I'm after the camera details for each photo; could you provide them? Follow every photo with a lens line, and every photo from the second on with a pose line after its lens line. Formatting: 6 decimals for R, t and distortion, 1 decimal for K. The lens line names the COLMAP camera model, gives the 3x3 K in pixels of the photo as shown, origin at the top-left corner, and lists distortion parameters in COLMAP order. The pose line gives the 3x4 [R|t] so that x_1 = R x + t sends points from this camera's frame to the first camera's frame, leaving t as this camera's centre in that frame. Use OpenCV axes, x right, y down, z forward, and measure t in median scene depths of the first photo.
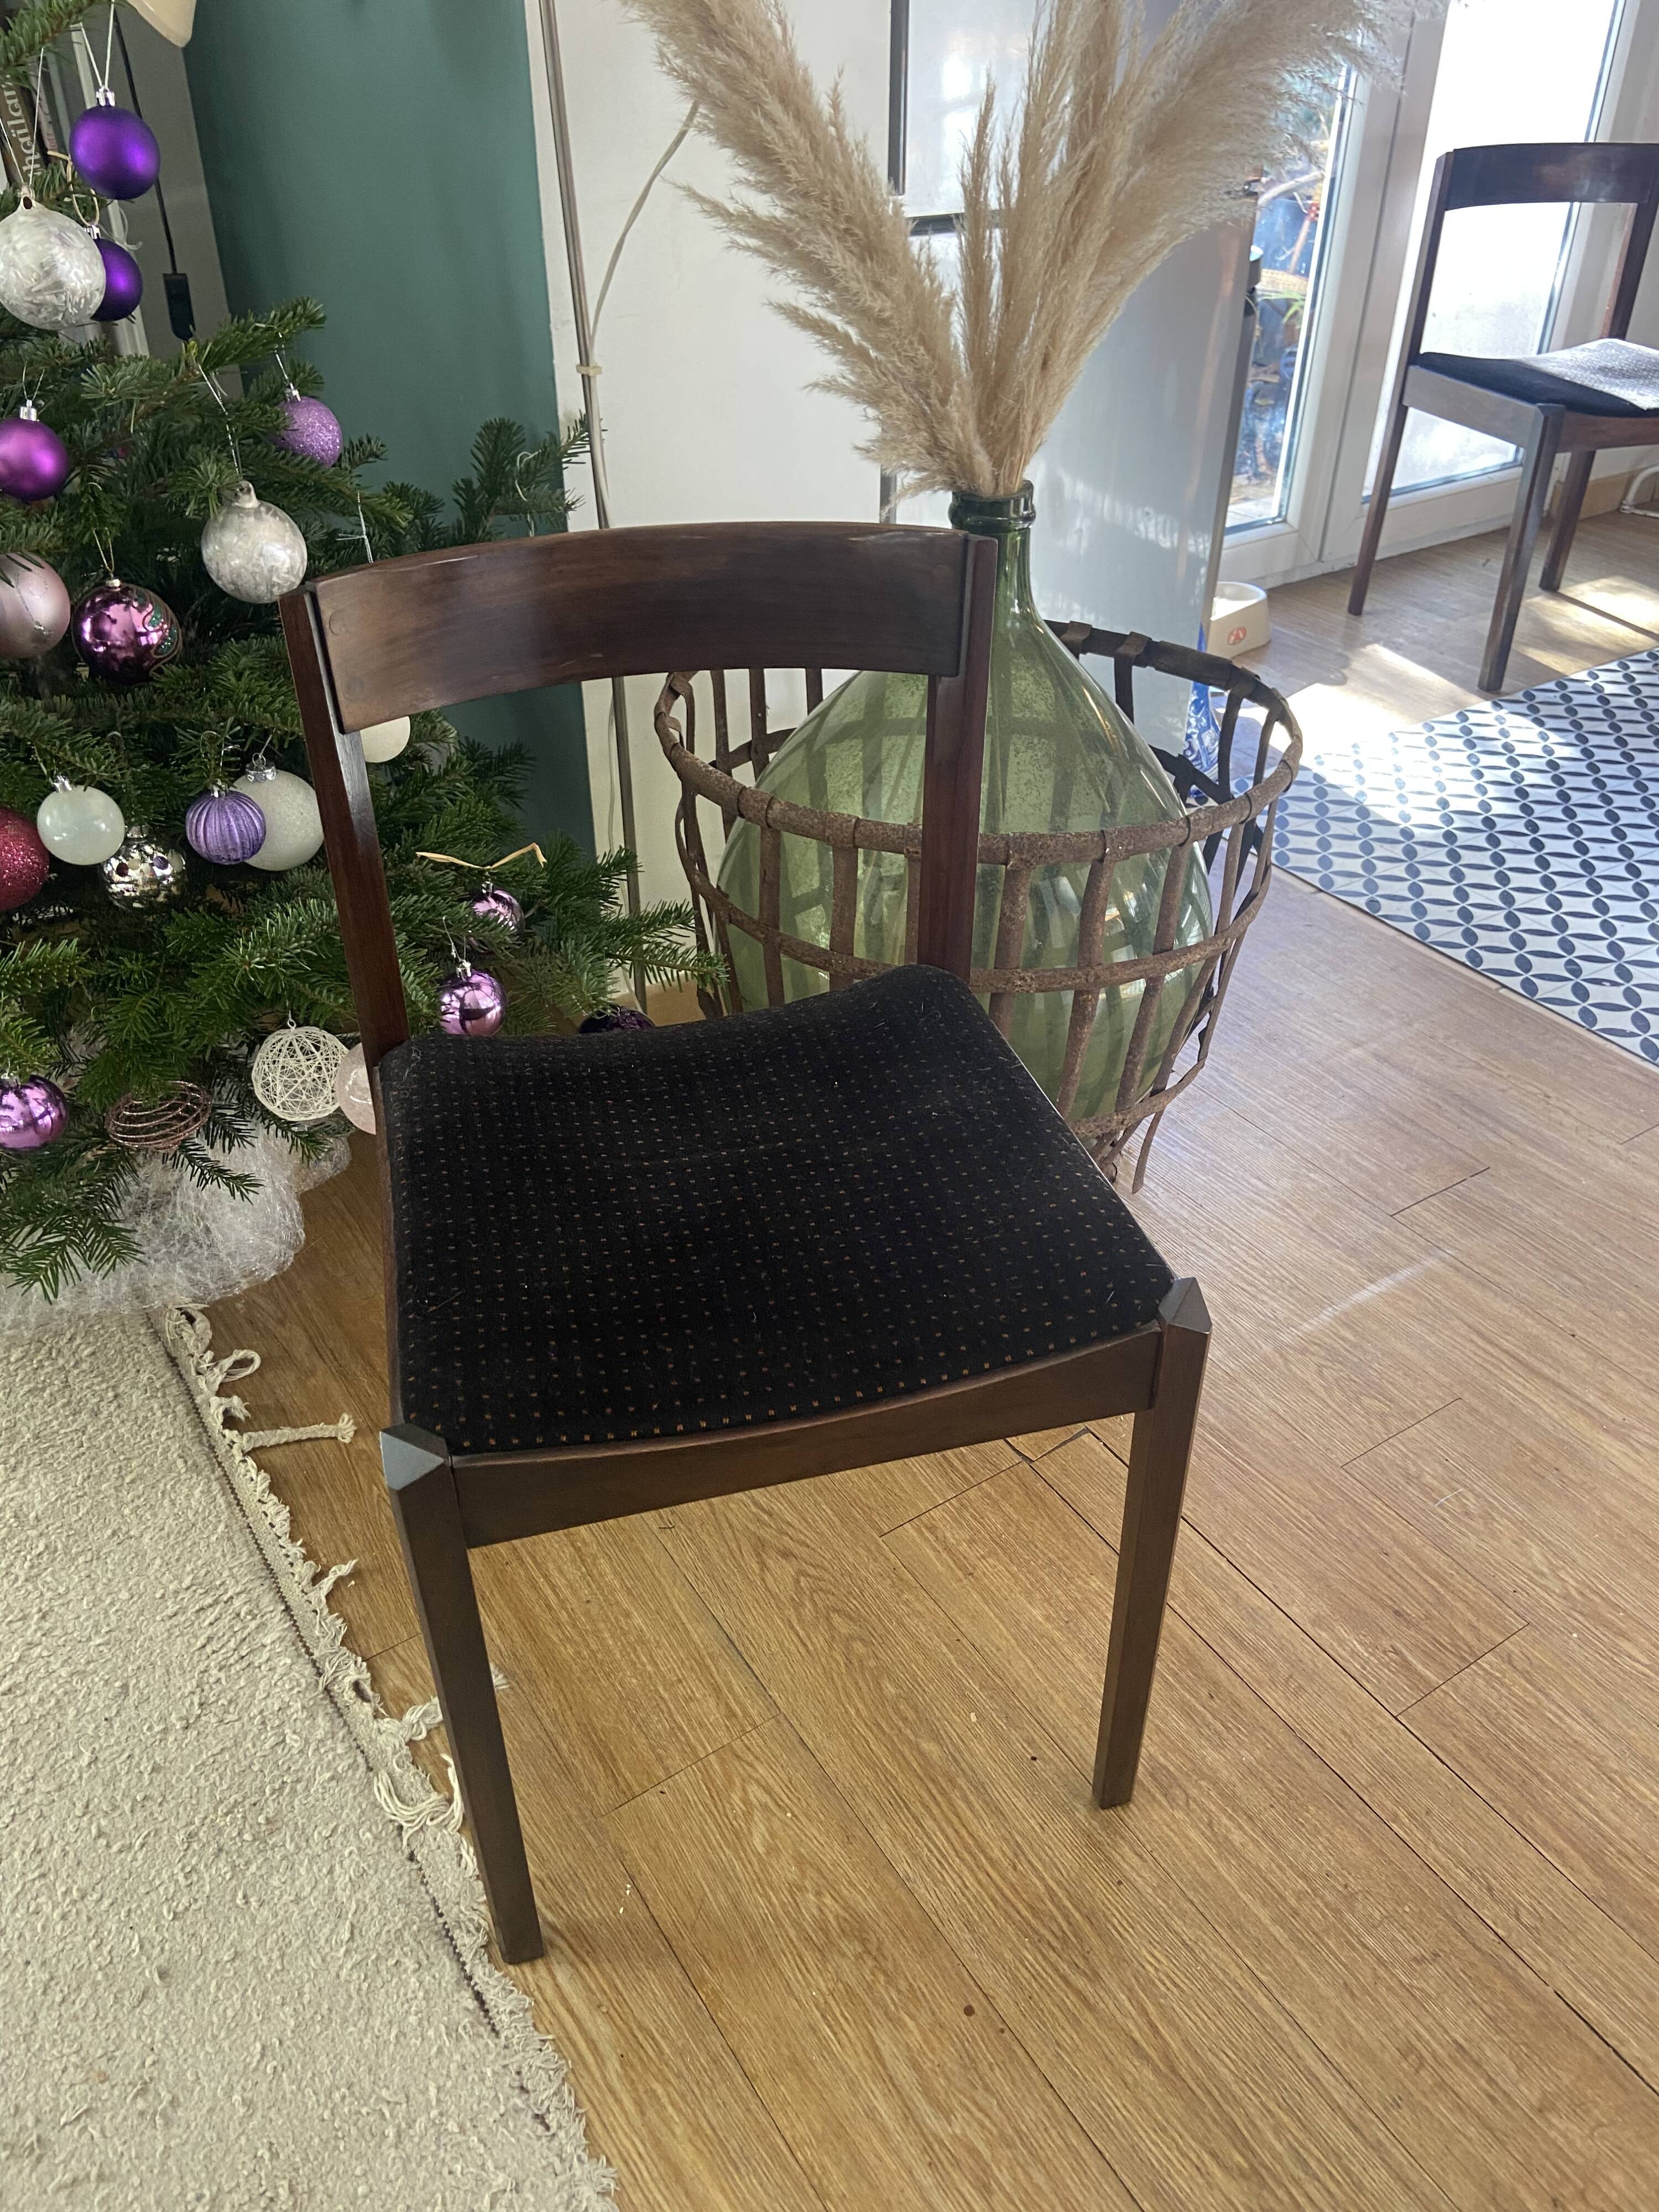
lens RADIAL K [[1679.4, 0, 810.8], [0, 1679.4, 1083.6], [0, 0, 1]] dist [0.114009, -0.147545]
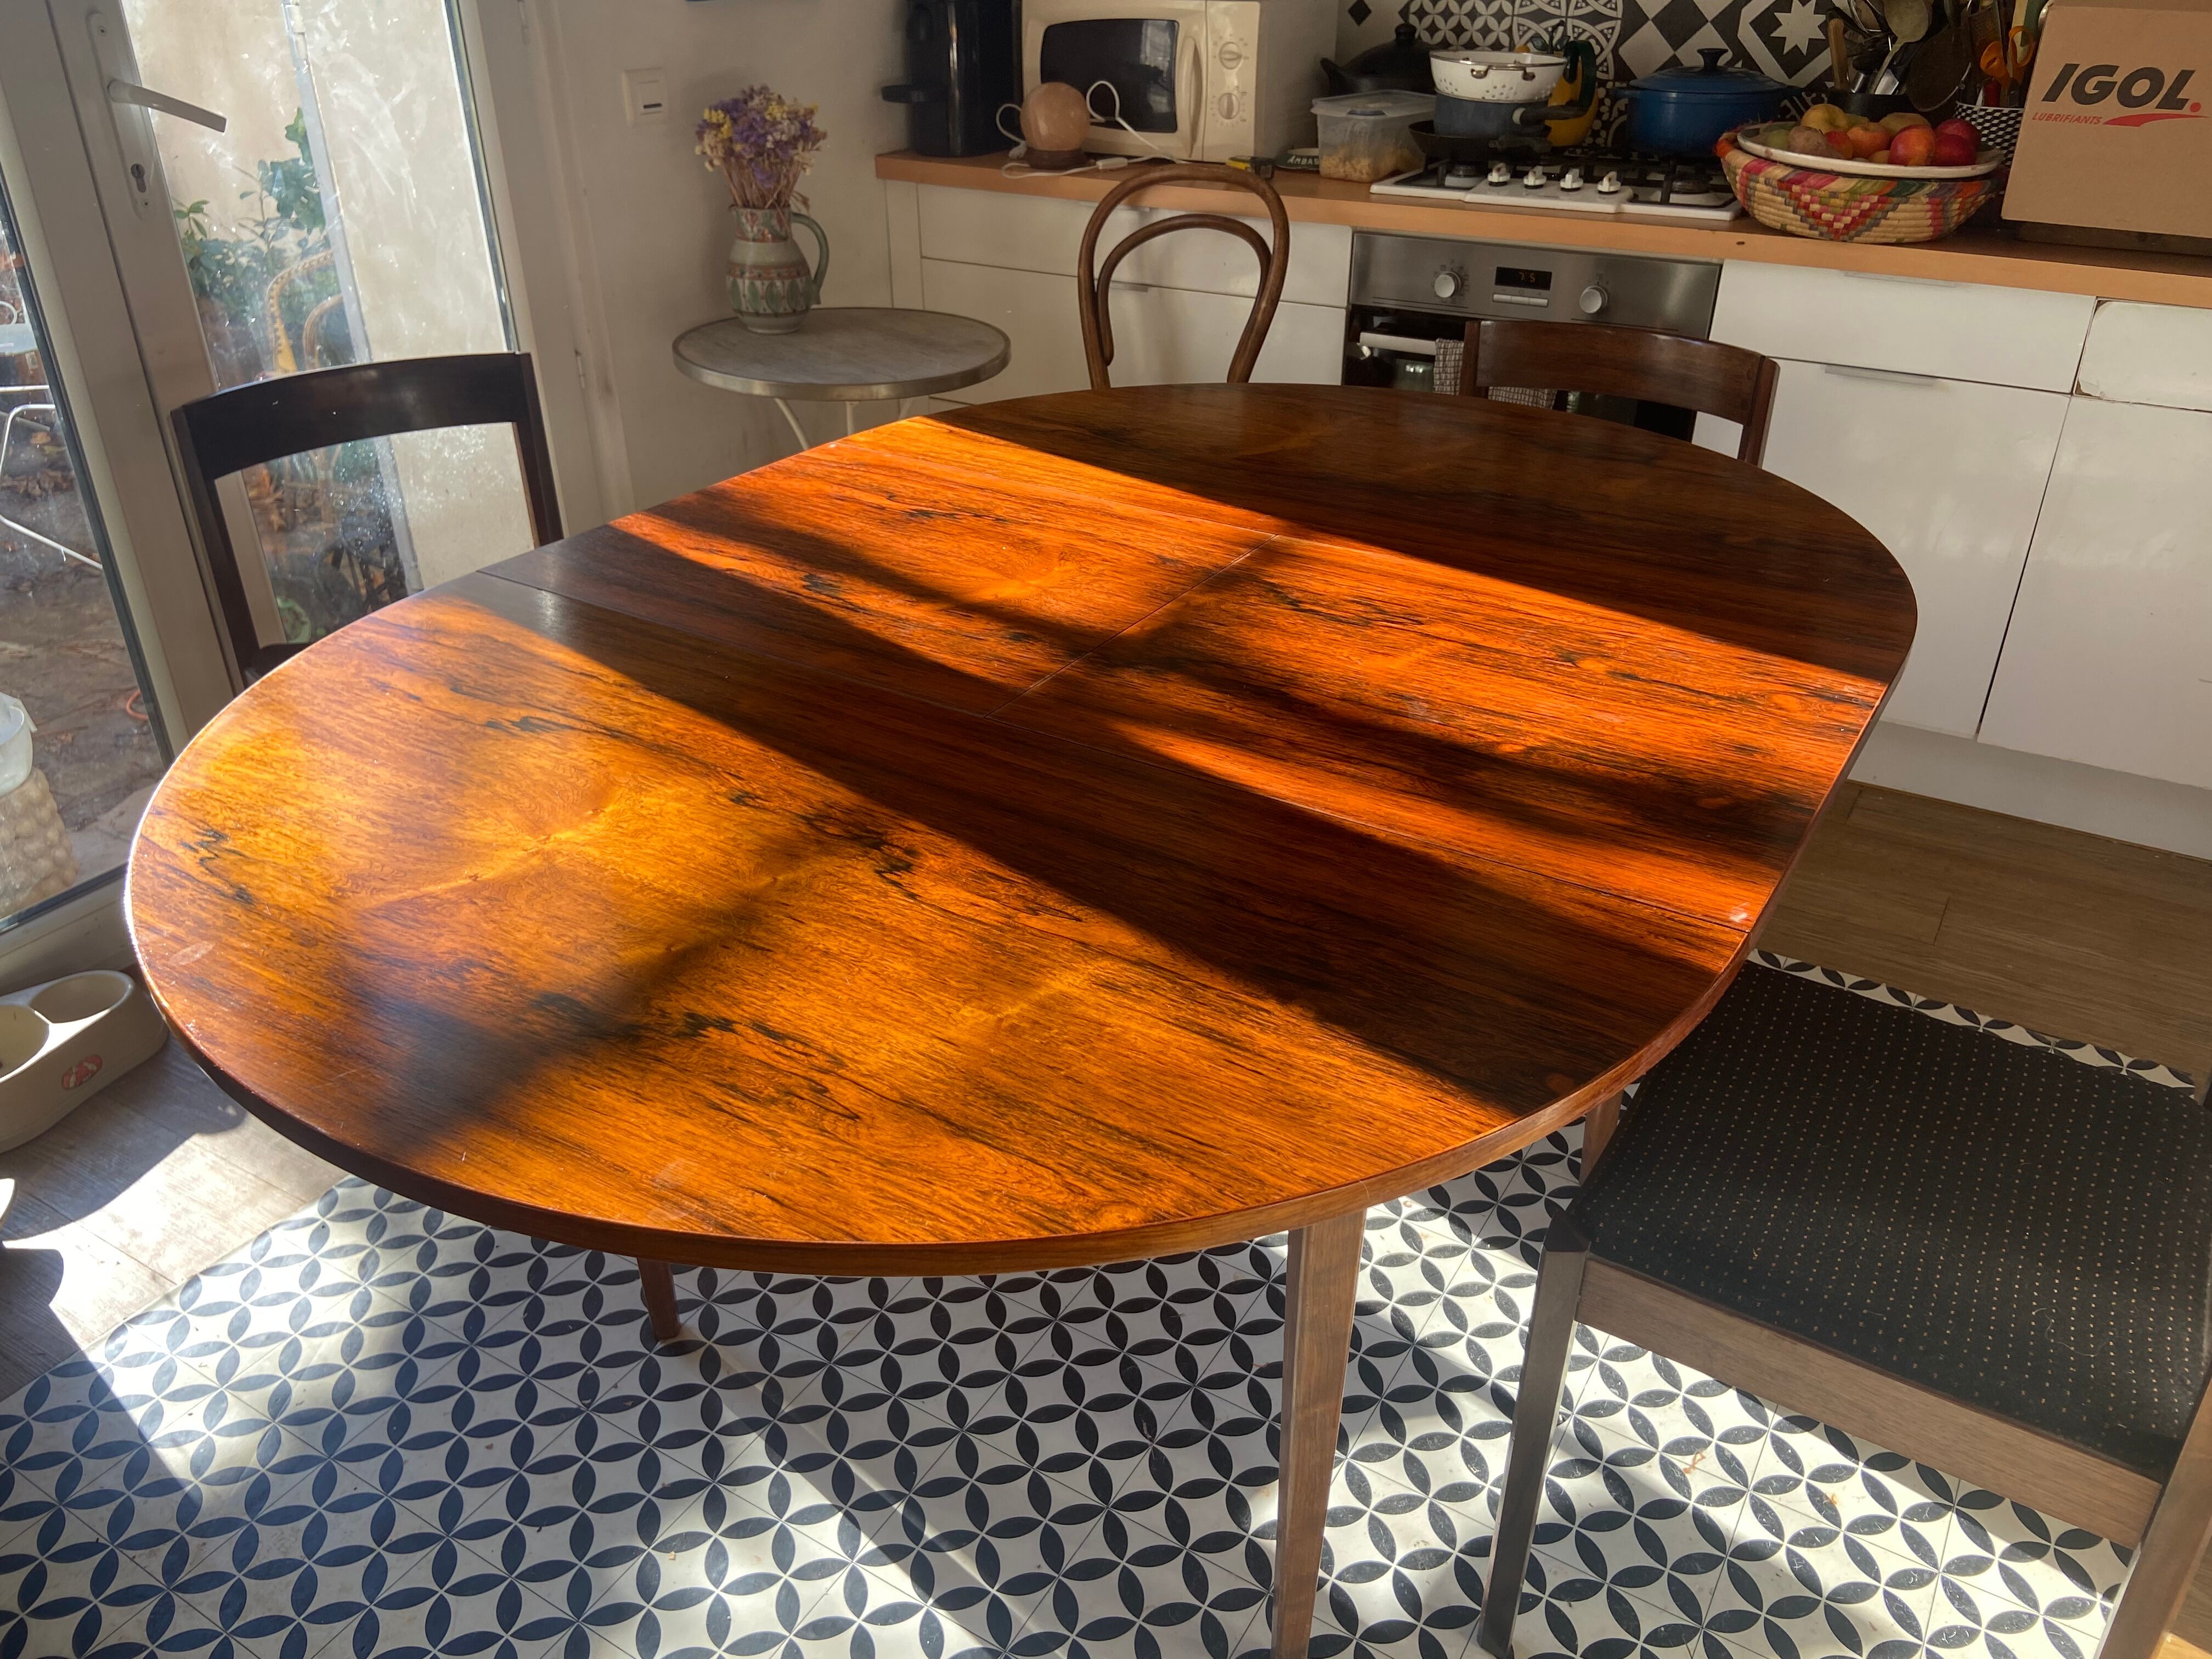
lens RADIAL K [[1679.4, 0, 1122.2], [0, 1679.4, 809.3], [0, 0, 1]] dist [0.114009, -0.147545]
pose [[0.899632, -0.212306, 0.381561, 0.515121], [0.249251, 0.967171, -0.049530, -0.304967], [-0.358519, 0.139663, 0.923016, 0.267185]]
